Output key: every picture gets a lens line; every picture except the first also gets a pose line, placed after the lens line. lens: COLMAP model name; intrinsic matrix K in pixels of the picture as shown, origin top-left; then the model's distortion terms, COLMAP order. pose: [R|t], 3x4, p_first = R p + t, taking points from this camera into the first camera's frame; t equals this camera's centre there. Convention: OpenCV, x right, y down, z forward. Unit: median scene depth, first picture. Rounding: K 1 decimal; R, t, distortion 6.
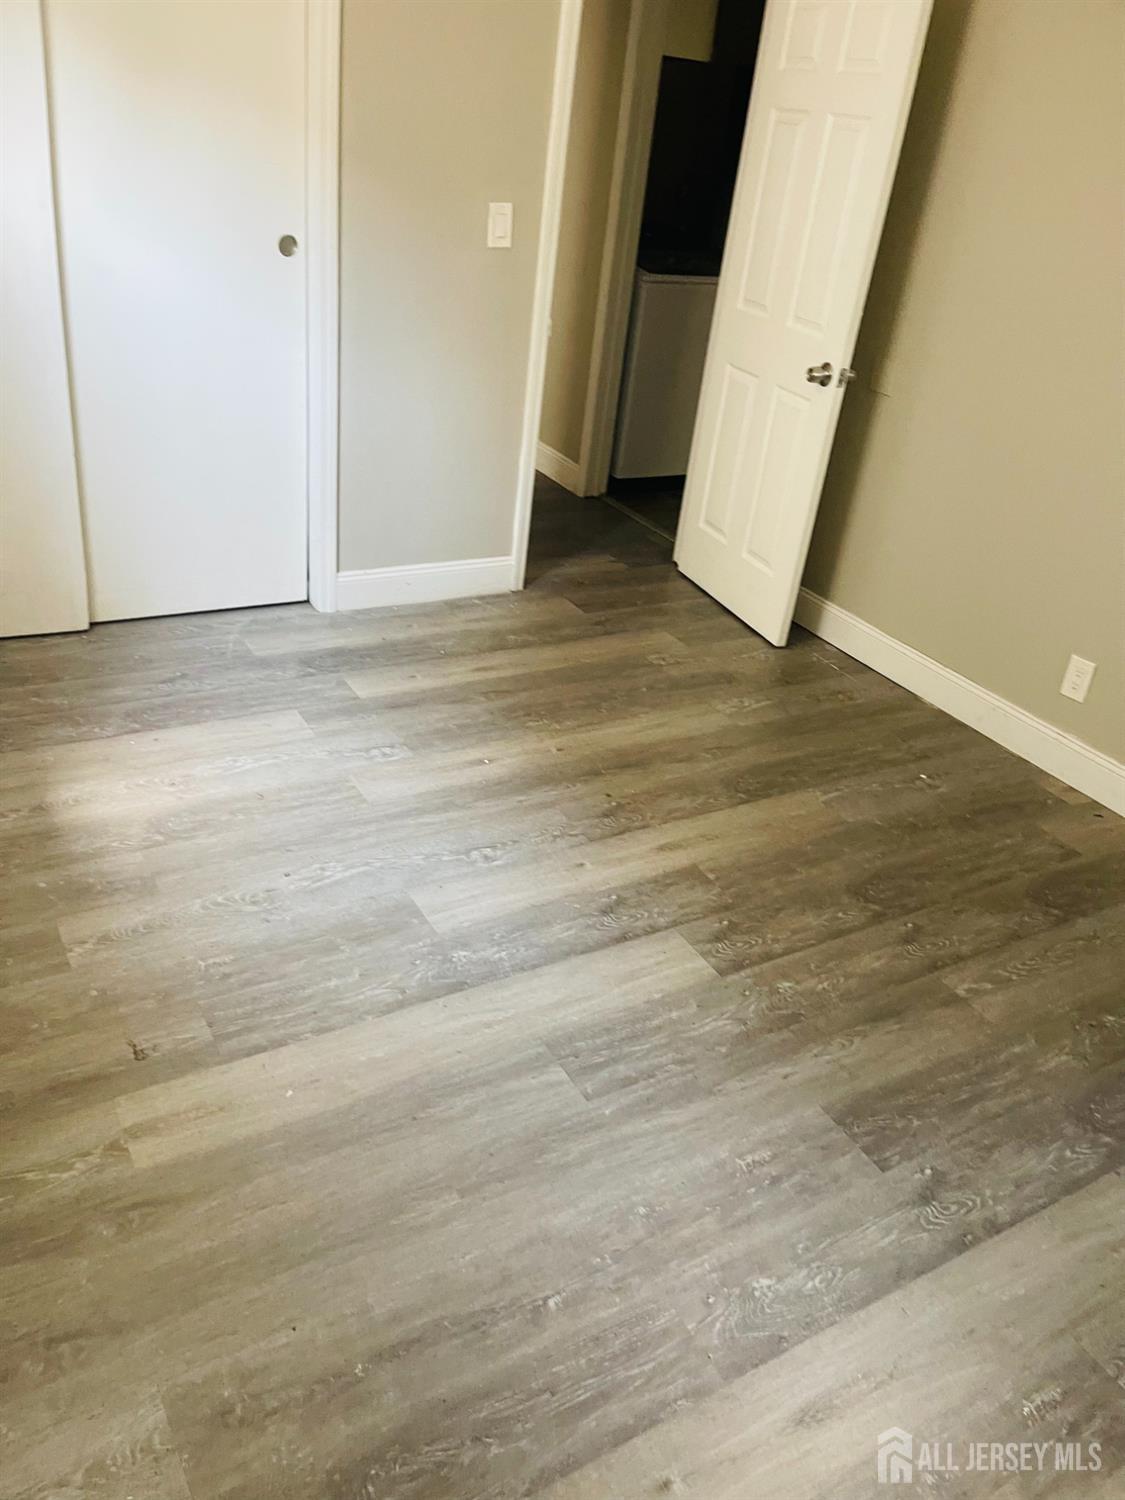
lens RADIAL K [[1105.7, 0, 562.5], [0, 1105.7, 750.0], [0, 0, 1]] dist [0.051606, -0.089822]
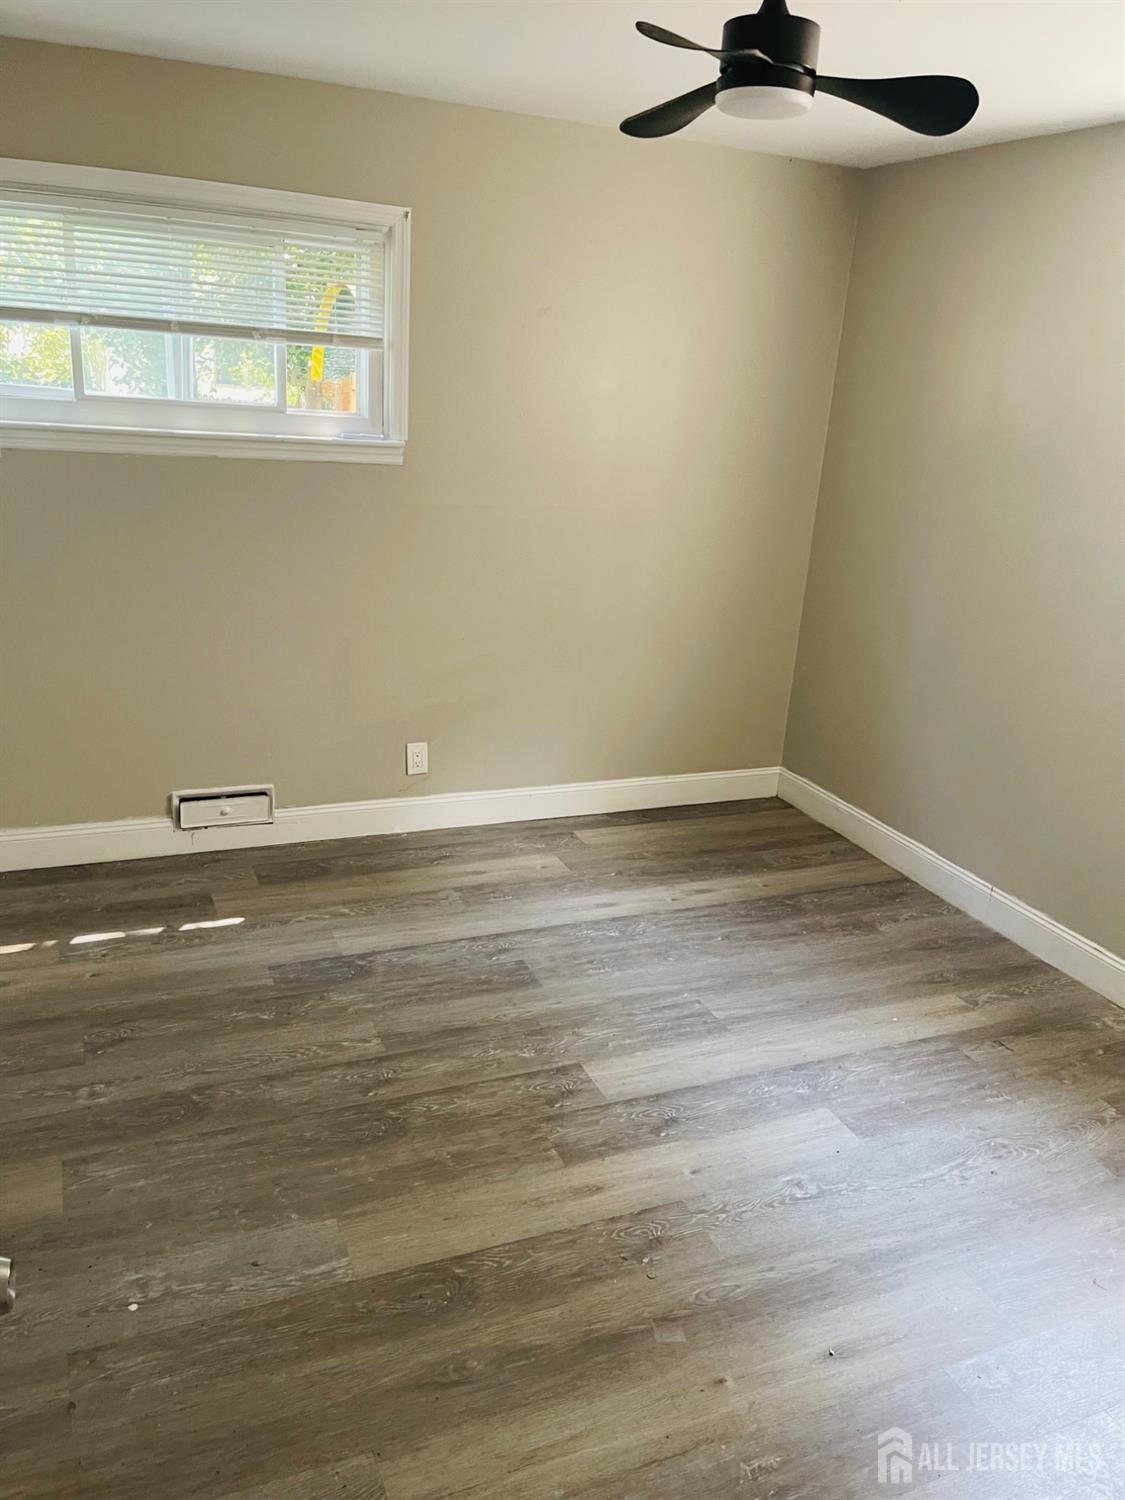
lens RADIAL K [[1105.7, 0, 562.5], [0, 1105.7, 750.0], [0, 0, 1]] dist [0.051606, -0.089822]
pose [[-0.977864, -0.196649, 0.071491, 0.142246], [-0.076262, 0.653121, 0.753404, -0.910525], [-0.194848, 0.731275, -0.653660, 1.535847]]
